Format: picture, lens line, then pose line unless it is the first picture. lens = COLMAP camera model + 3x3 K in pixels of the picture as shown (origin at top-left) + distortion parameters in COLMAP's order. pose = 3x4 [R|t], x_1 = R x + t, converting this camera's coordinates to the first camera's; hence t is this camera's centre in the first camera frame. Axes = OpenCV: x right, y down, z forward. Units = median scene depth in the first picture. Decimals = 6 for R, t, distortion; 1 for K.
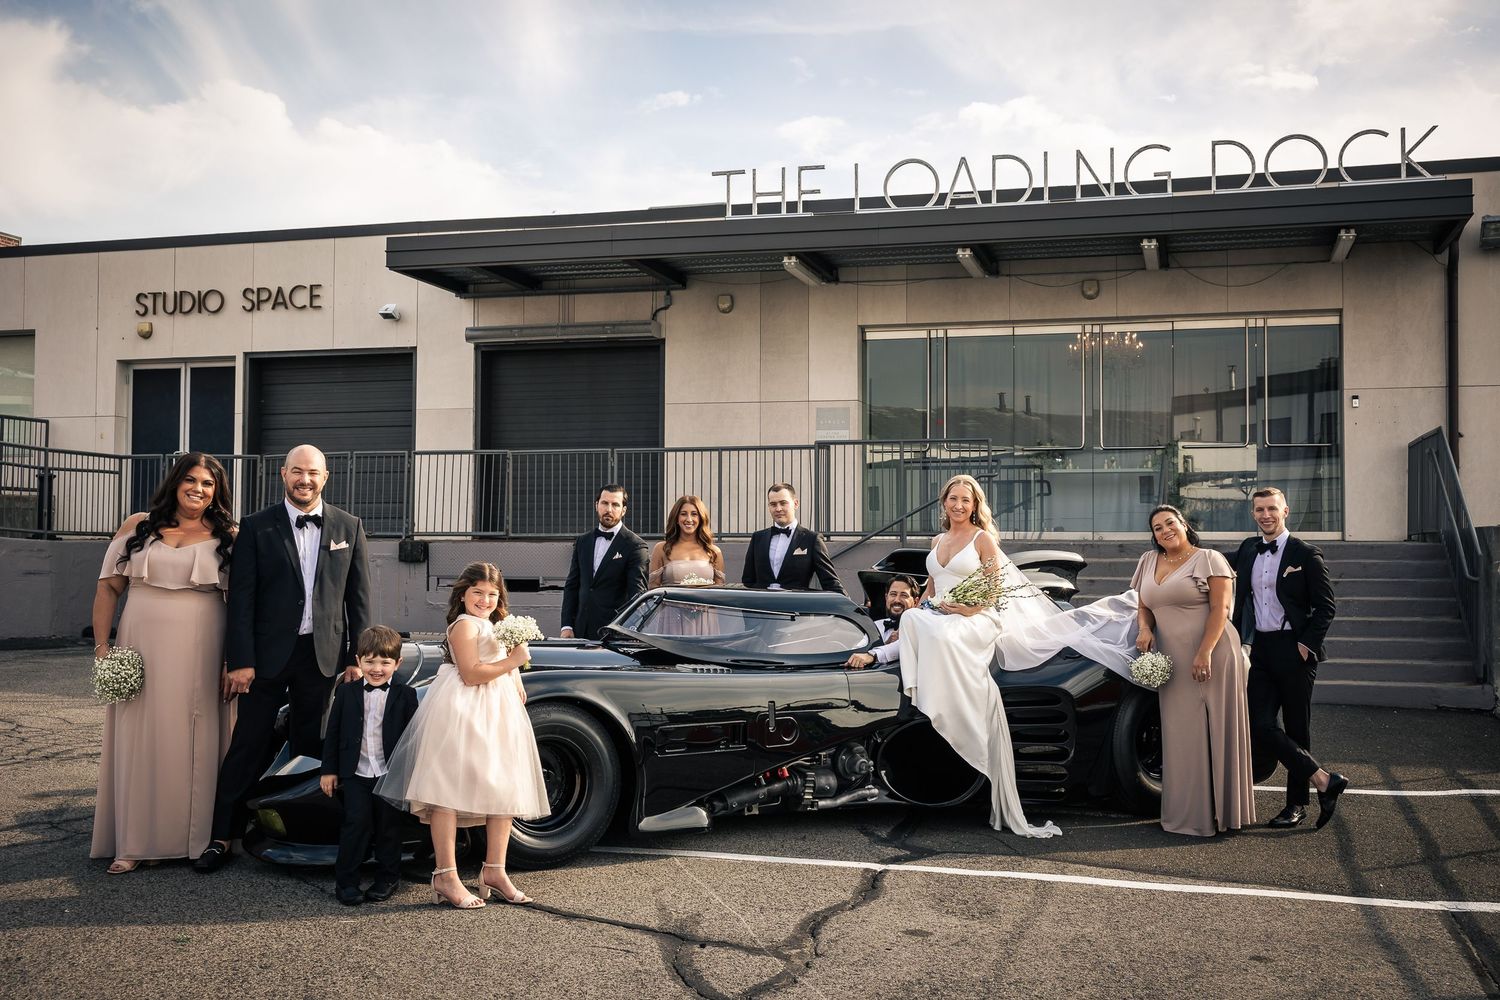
lens RADIAL K [[1498.2, 0, 749.3], [0, 1498.2, 484.9], [0, 0, 1]] dist [-0.014197, 0.000000]
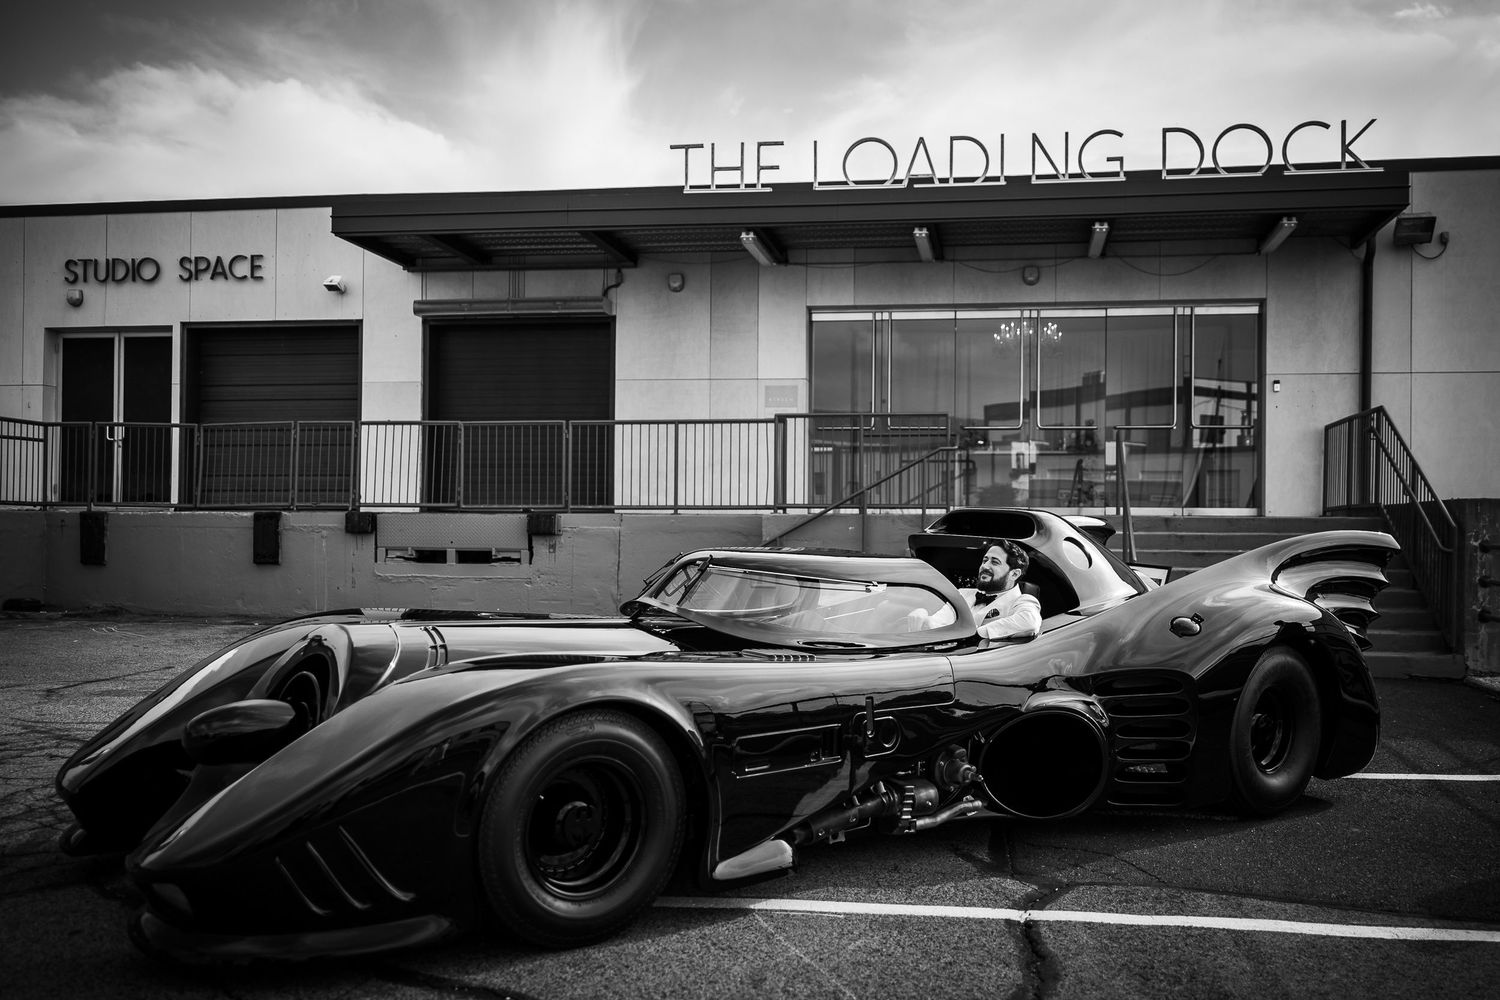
lens RADIAL K [[1252.9, 0, 803.4], [0, 1252.9, 515.3], [0, 0, 1]] dist [0.018739, -0.031694]
pose [[0.992129, 0.006531, 0.125046, -0.036913], [-0.010317, 0.999507, 0.029654, 0.012077], [-0.124791, -0.030711, 0.991708, 0.137055]]
